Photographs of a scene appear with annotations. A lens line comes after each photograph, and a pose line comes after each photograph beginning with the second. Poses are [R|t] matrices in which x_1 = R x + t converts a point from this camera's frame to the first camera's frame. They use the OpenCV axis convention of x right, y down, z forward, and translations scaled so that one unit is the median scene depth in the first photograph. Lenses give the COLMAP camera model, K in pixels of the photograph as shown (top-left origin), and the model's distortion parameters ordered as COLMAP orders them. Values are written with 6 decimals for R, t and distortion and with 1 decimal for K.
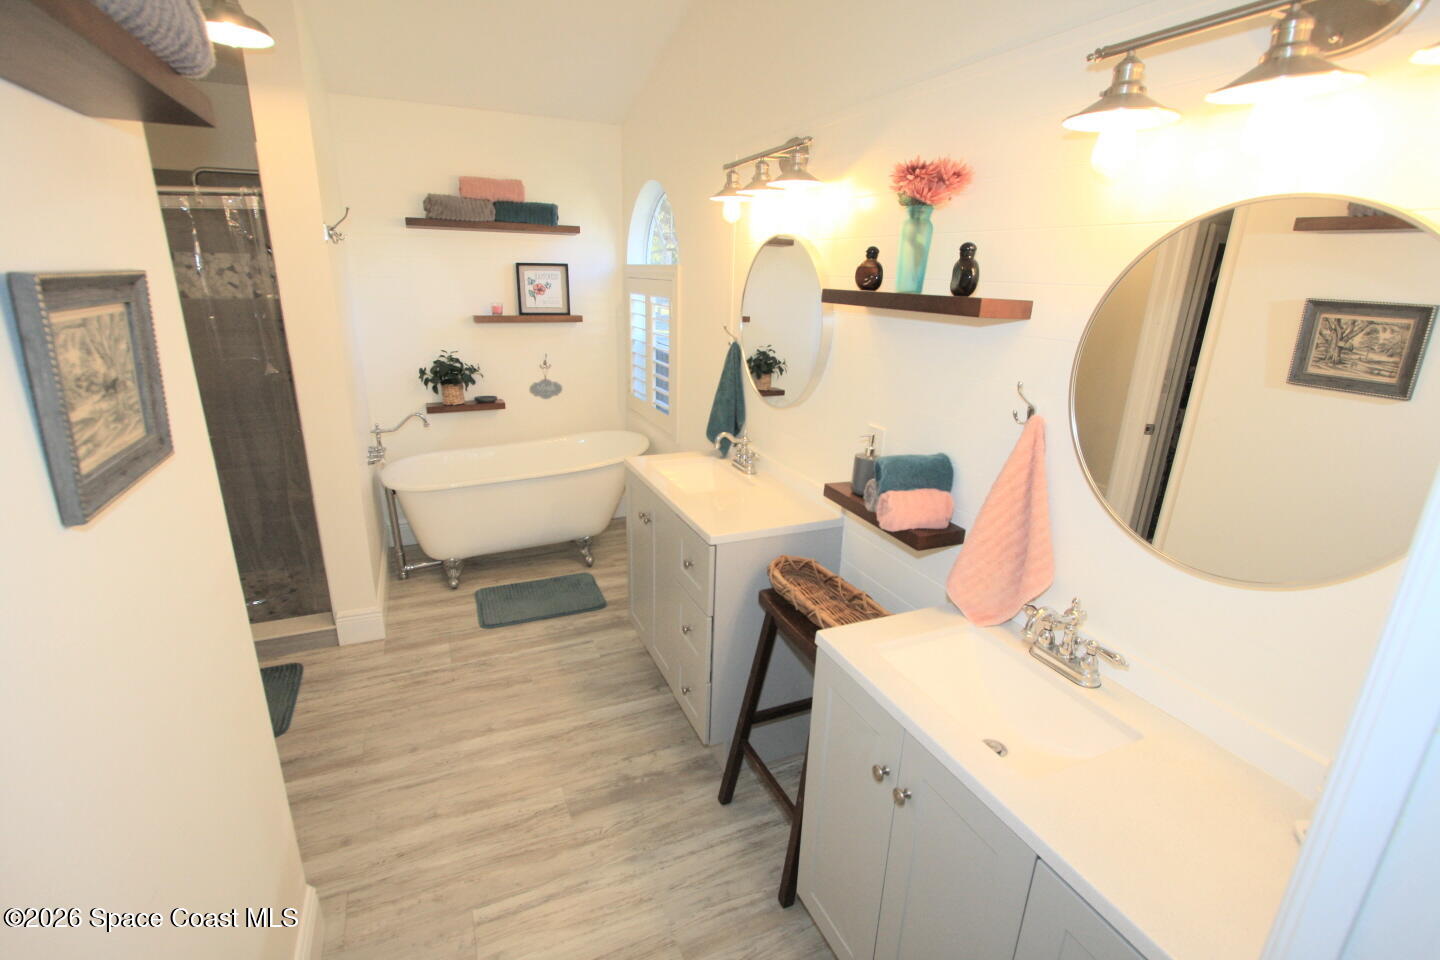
lens RADIAL K [[667.4, 0, 717.6], [0, 667.4, 481.9], [0, 0, 1]] dist [-0.004664, -0.000108]
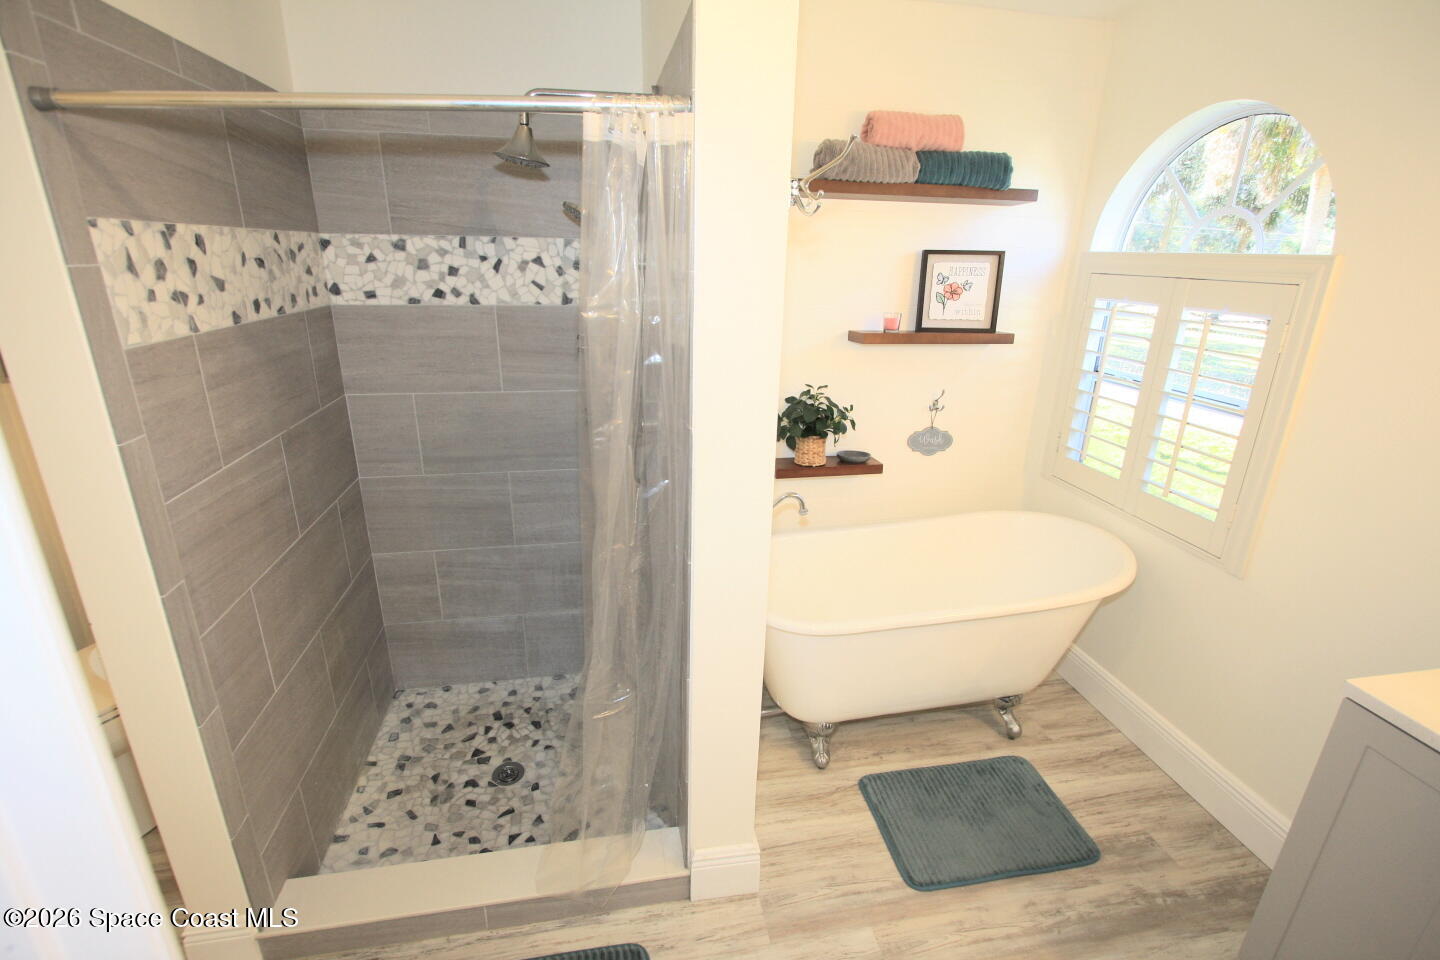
lens RADIAL K [[667.4, 0, 720.2], [0, 667.4, 479.6], [0, 0, 1]] dist [-0.004664, -0.000108]
pose [[0.974628, 0.072459, -0.211778, -0.346586], [-0.066657, 0.997182, 0.034418, -0.120085], [0.213675, -0.019429, 0.976712, 0.335300]]
